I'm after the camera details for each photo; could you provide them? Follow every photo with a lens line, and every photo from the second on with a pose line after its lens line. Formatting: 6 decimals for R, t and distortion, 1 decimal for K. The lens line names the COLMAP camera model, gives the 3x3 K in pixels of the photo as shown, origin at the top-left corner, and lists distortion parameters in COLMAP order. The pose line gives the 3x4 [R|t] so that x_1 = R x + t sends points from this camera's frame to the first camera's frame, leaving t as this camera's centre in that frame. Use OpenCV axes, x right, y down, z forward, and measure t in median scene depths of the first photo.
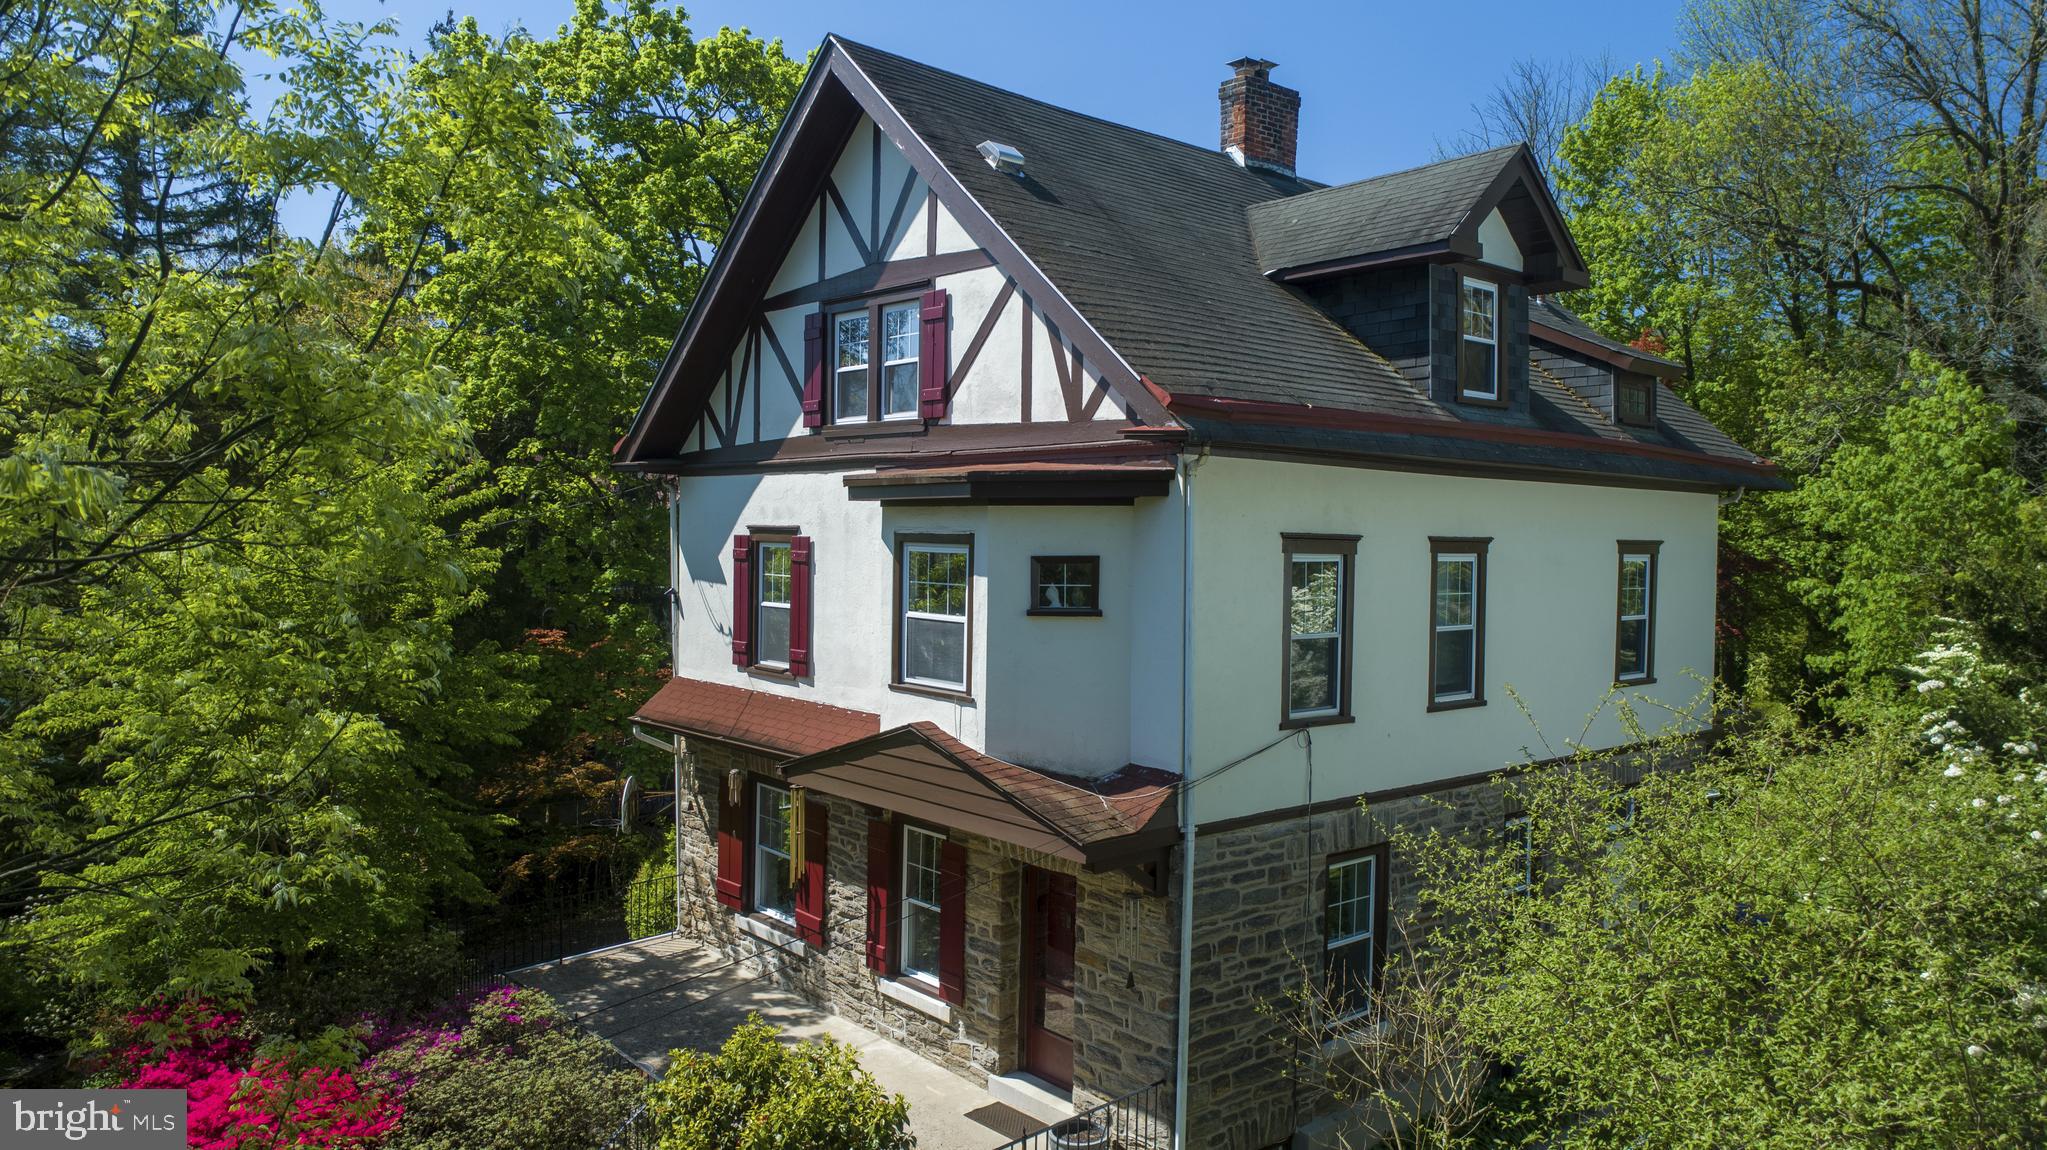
lens RADIAL K [[1381.9, 0, 1019.7], [0, 1381.9, 566.0], [0, 0, 1]] dist [-0.016565, 0.010162]
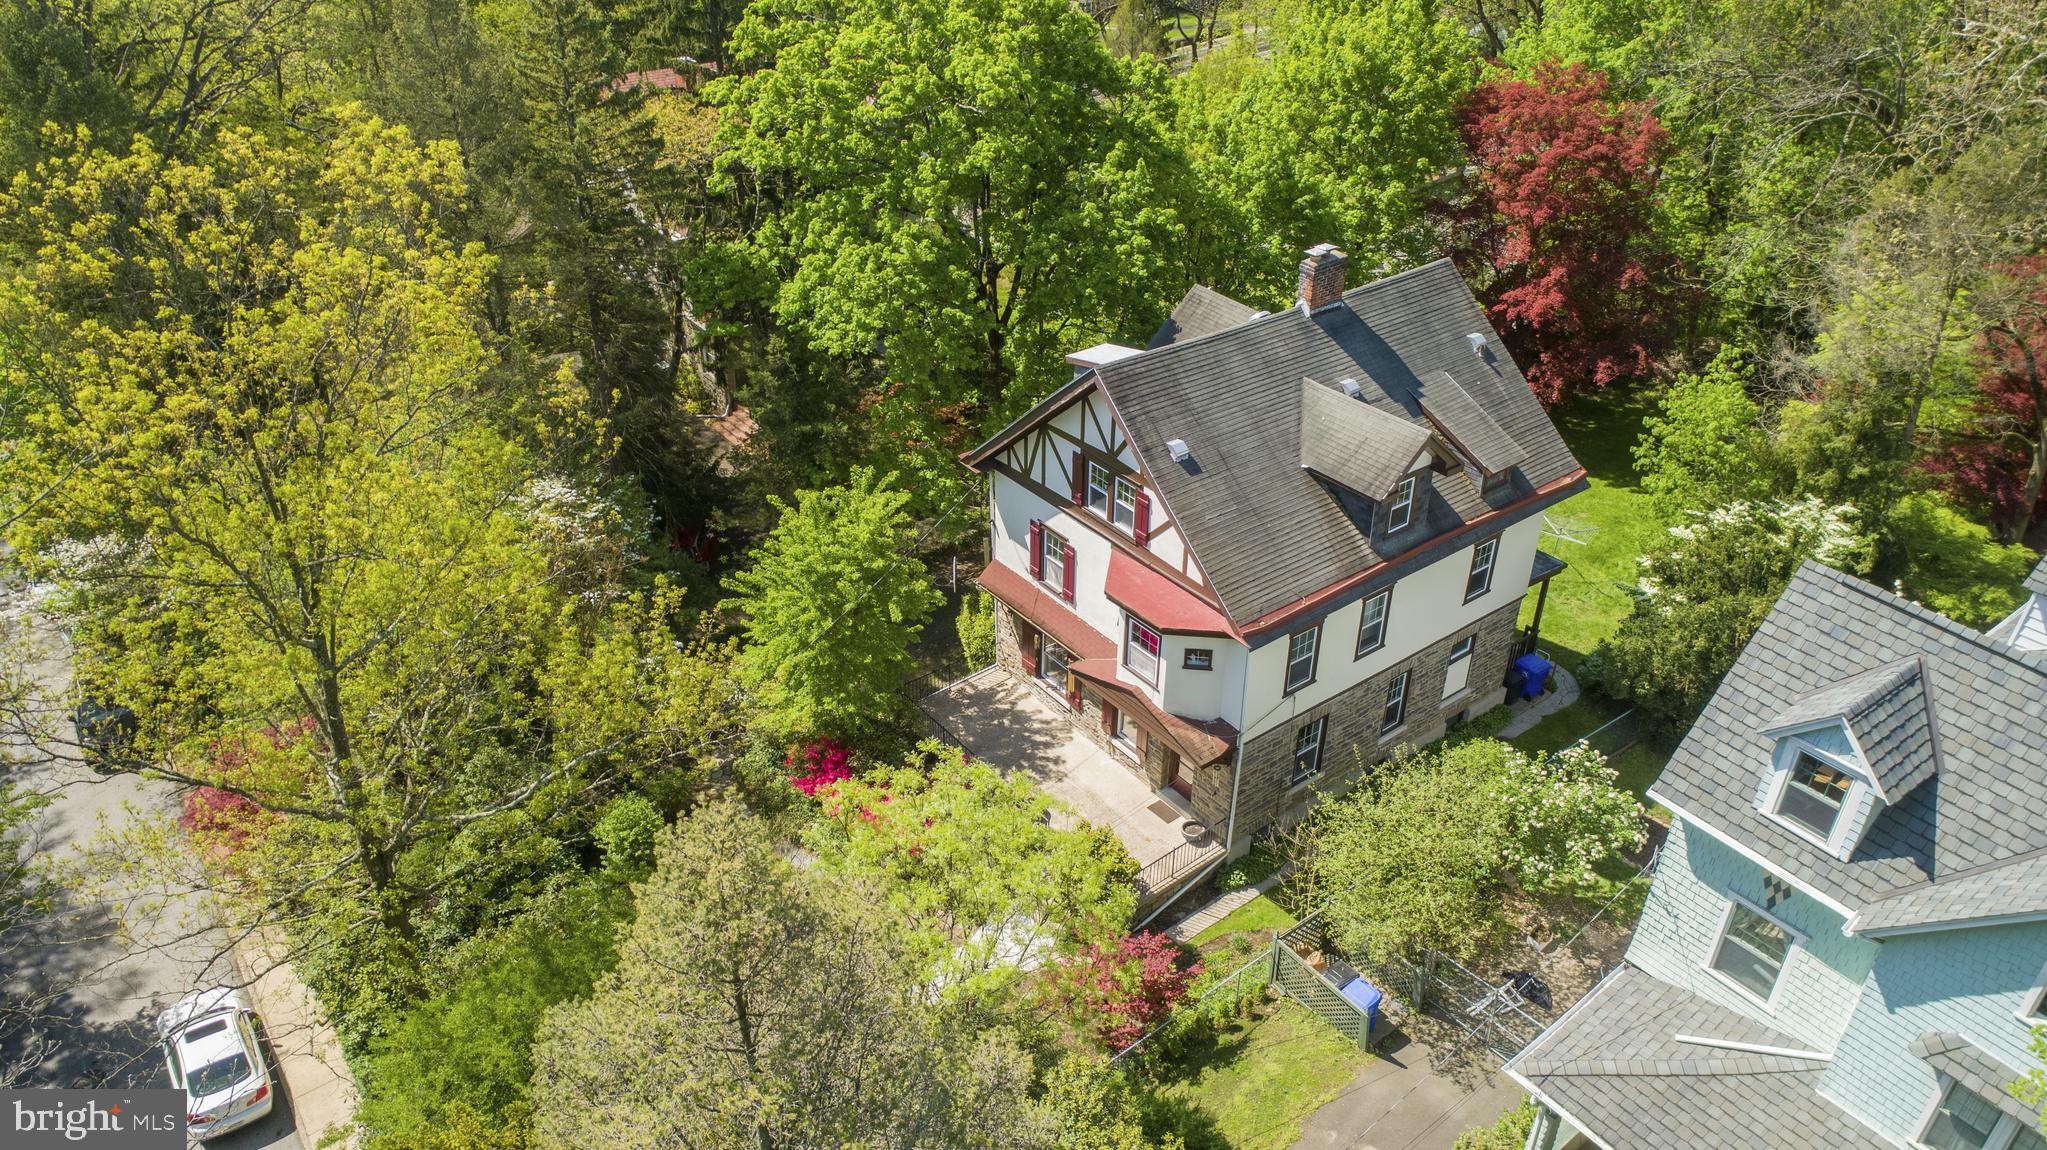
lens RADIAL K [[1381.9, 0, 1025.9], [0, 1381.9, 563.4], [0, 0, 1]] dist [-0.016565, 0.010162]
pose [[0.997929, 0.023778, -0.059770, -0.104925], [0.009117, 0.867510, 0.497336, -1.093801], [0.063677, -0.496851, 0.865497, -0.866630]]
